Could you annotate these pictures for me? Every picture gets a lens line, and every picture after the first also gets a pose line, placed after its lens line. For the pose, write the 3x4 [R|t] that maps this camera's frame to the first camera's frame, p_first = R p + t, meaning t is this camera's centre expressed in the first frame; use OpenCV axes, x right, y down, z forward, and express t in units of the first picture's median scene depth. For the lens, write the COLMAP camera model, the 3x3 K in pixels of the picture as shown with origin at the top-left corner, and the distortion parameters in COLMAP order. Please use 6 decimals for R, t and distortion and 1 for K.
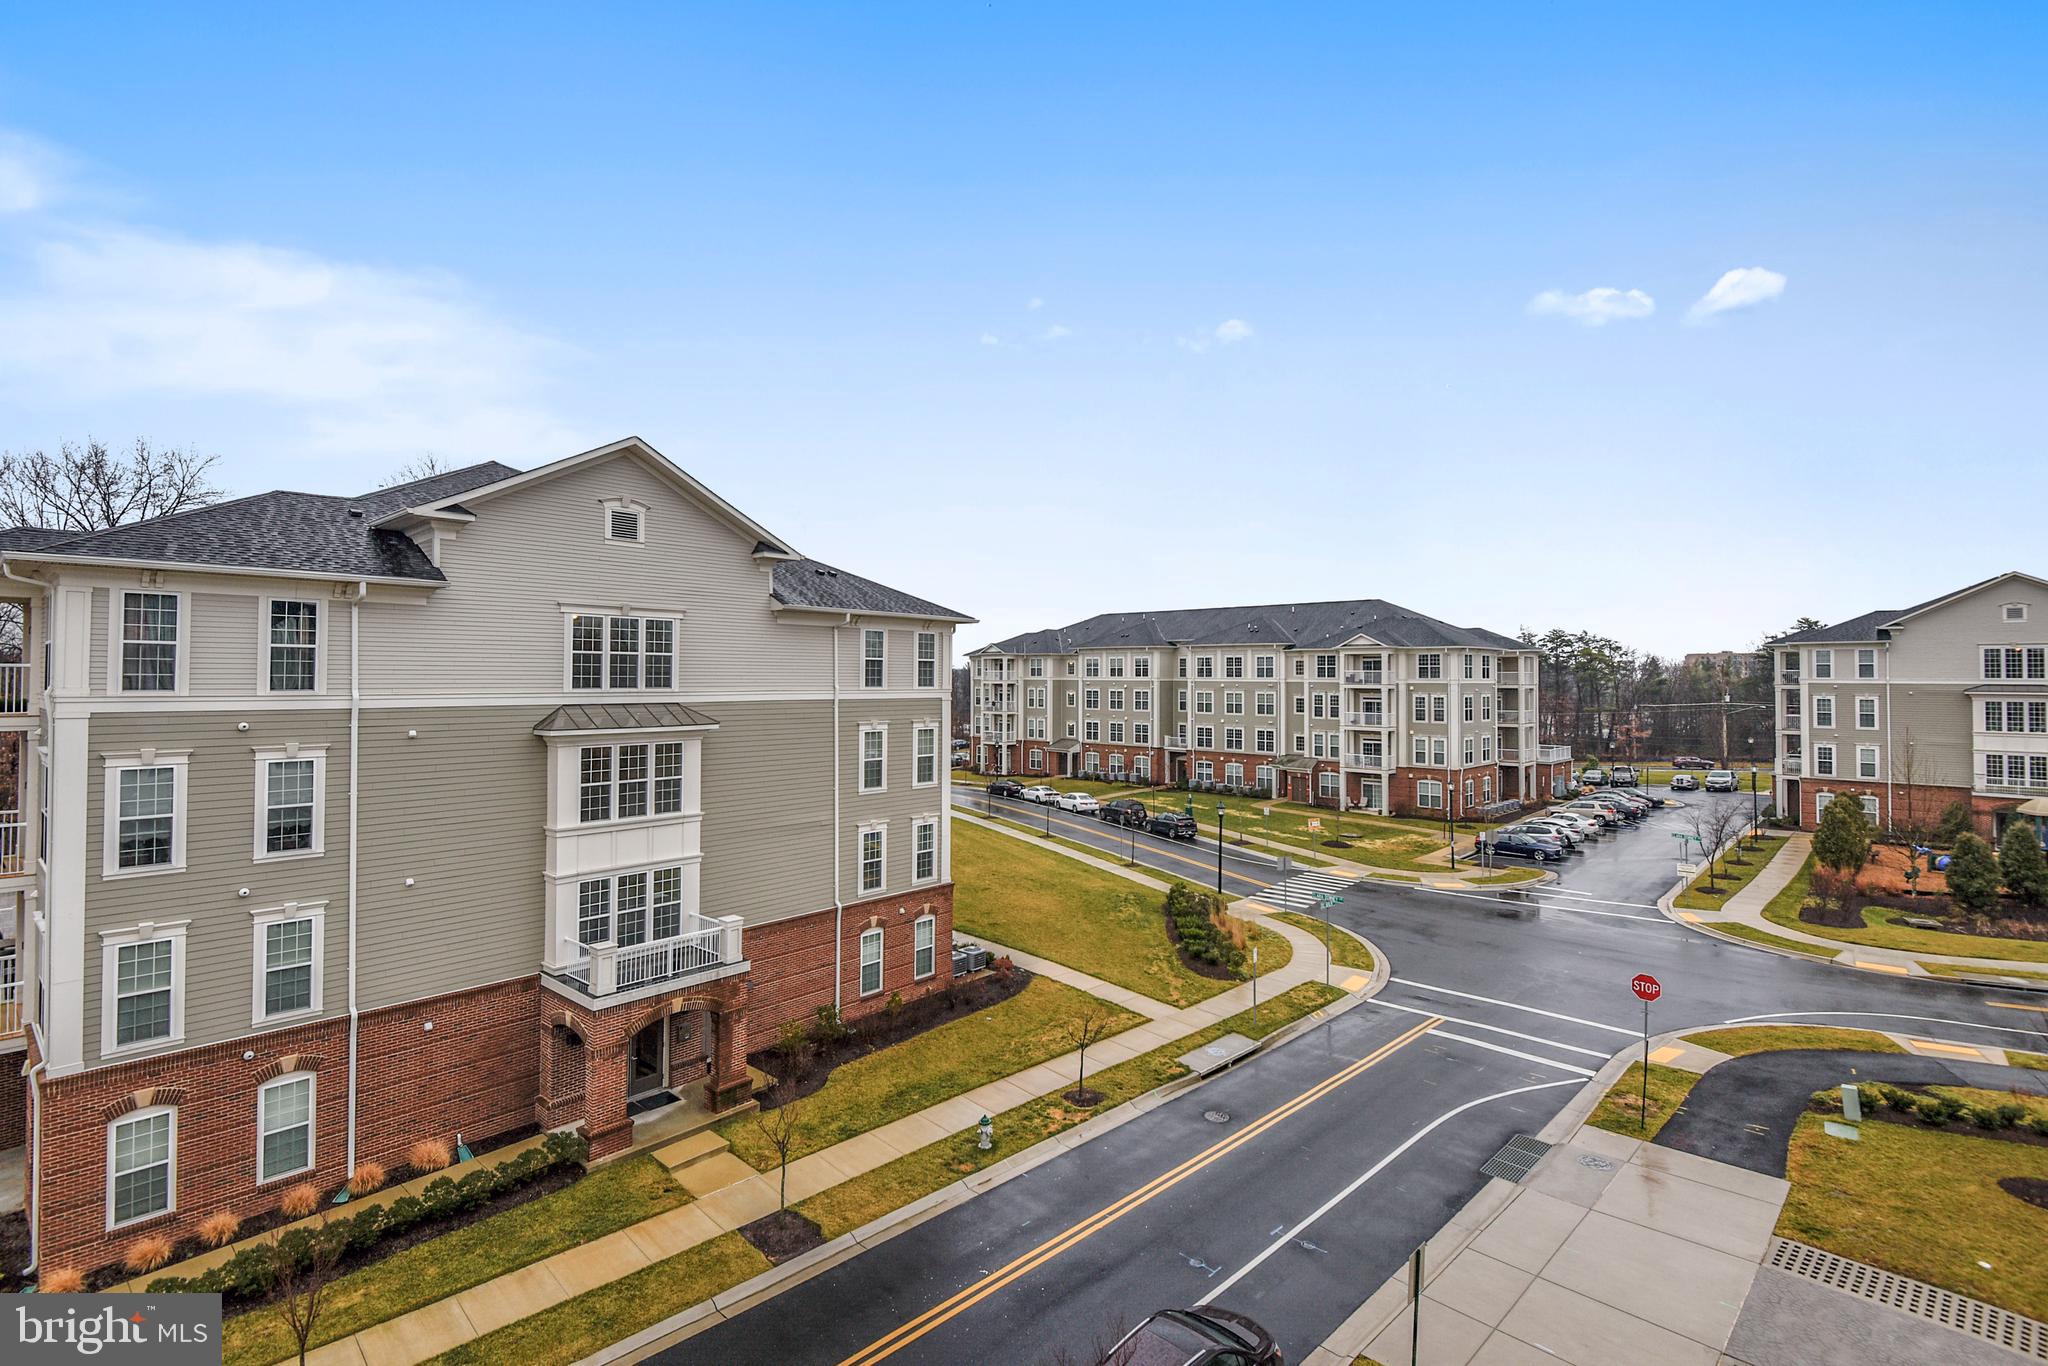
lens RADIAL K [[947.3, 0, 1007.3], [0, 947.3, 666.4], [0, 0, 1]] dist [-0.002483, -0.000811]
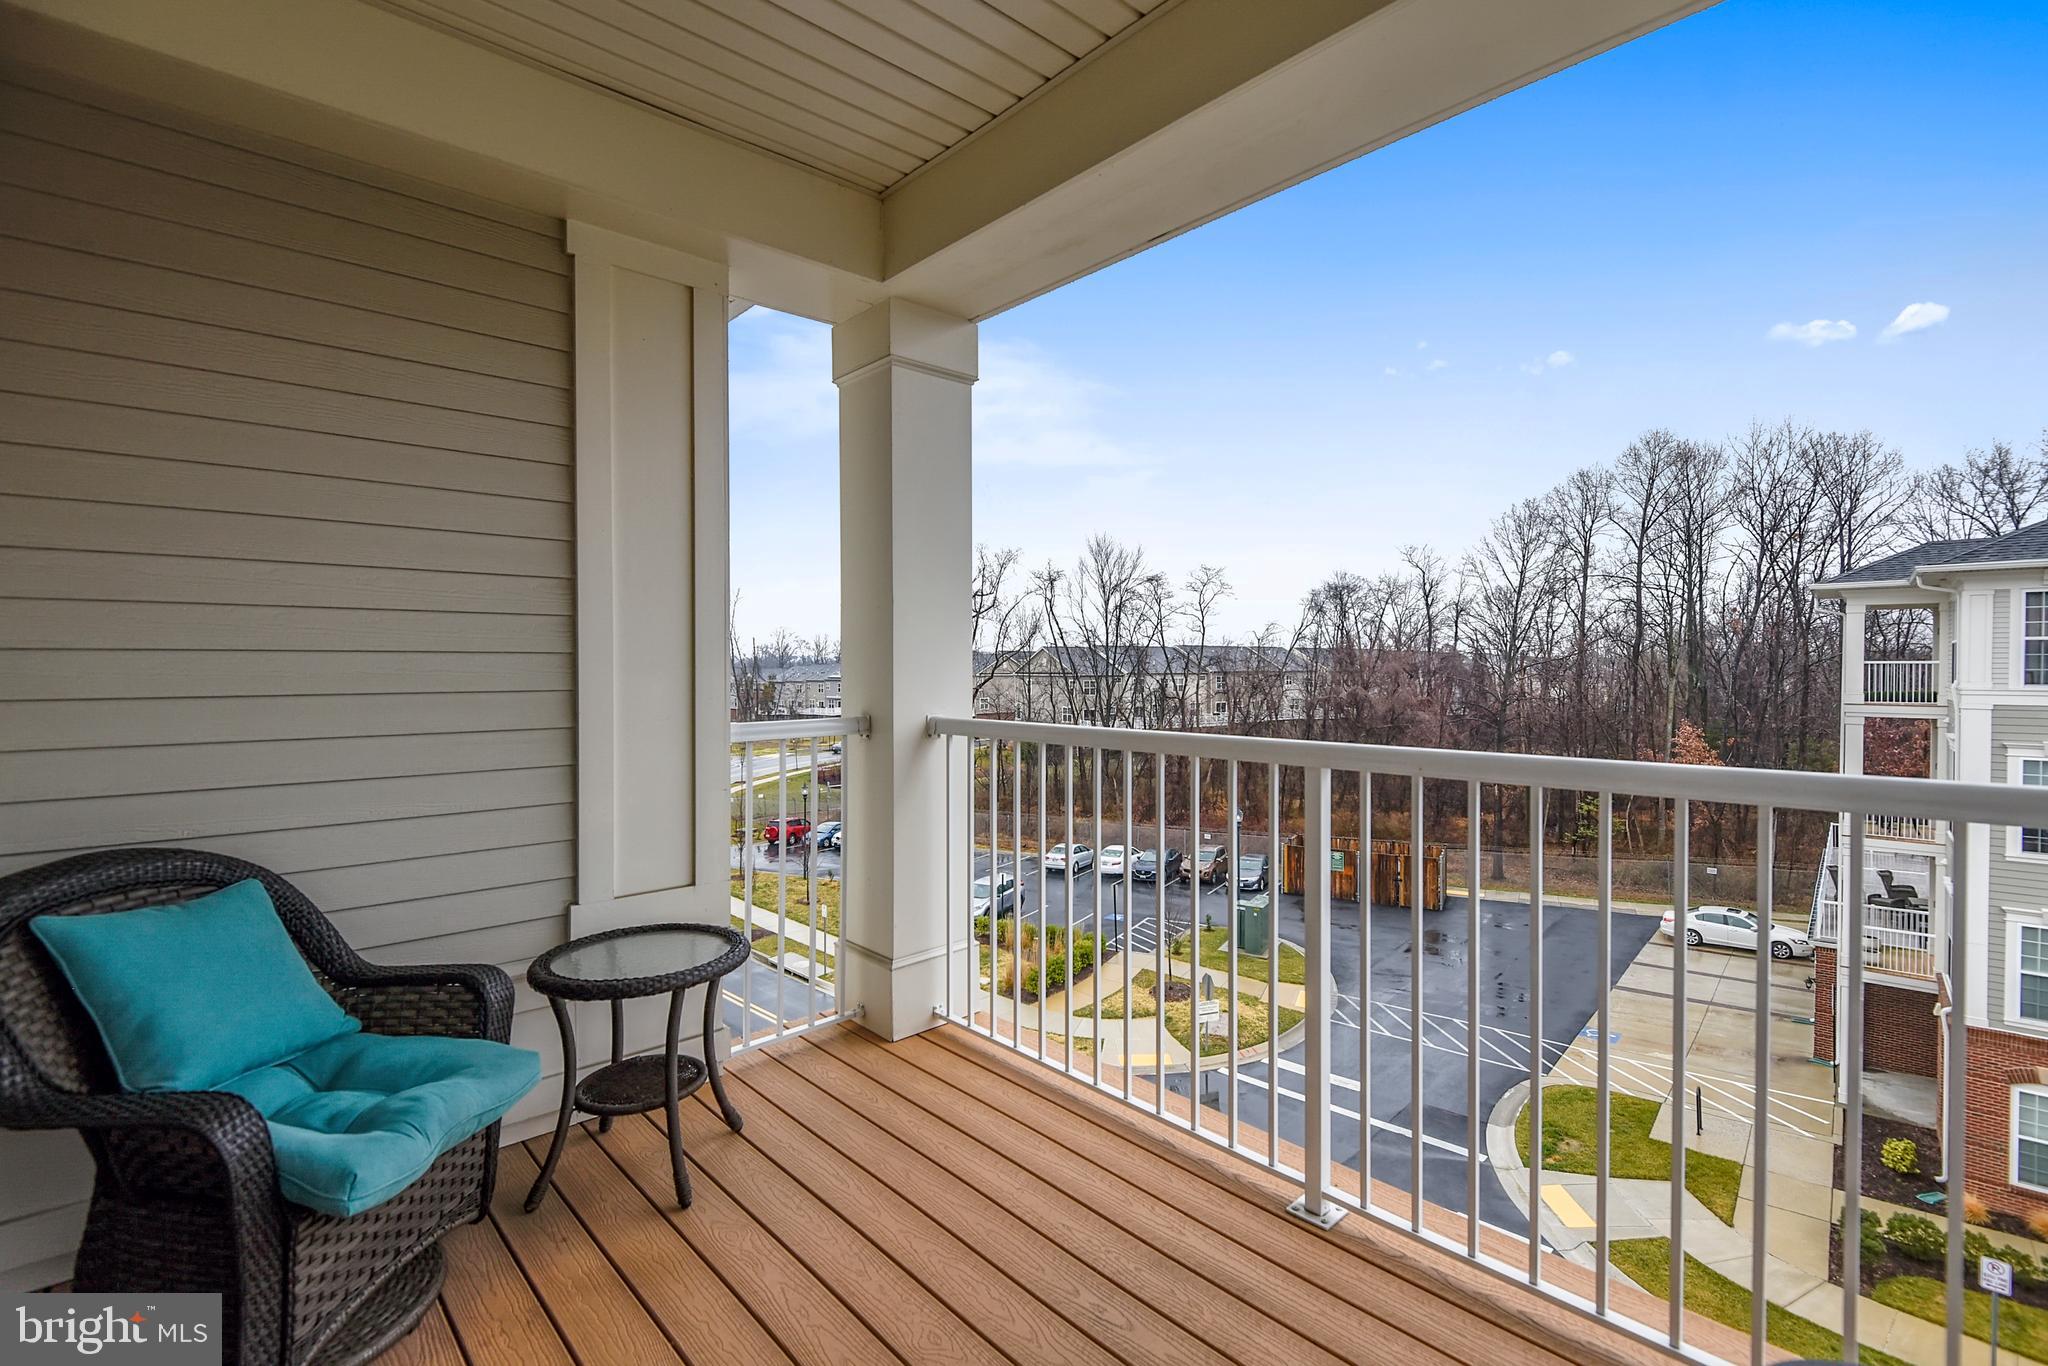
lens RADIAL K [[935.3, 0, 1026.0], [0, 935.3, 666.3], [0, 0, 1]] dist [0.013217, -0.007805]
pose [[-0.002311, -0.003695, -0.999991, 0.120890], [0.004399, 0.999983, -0.003705, 0.003692], [0.999988, -0.004408, -0.002295, -0.117456]]
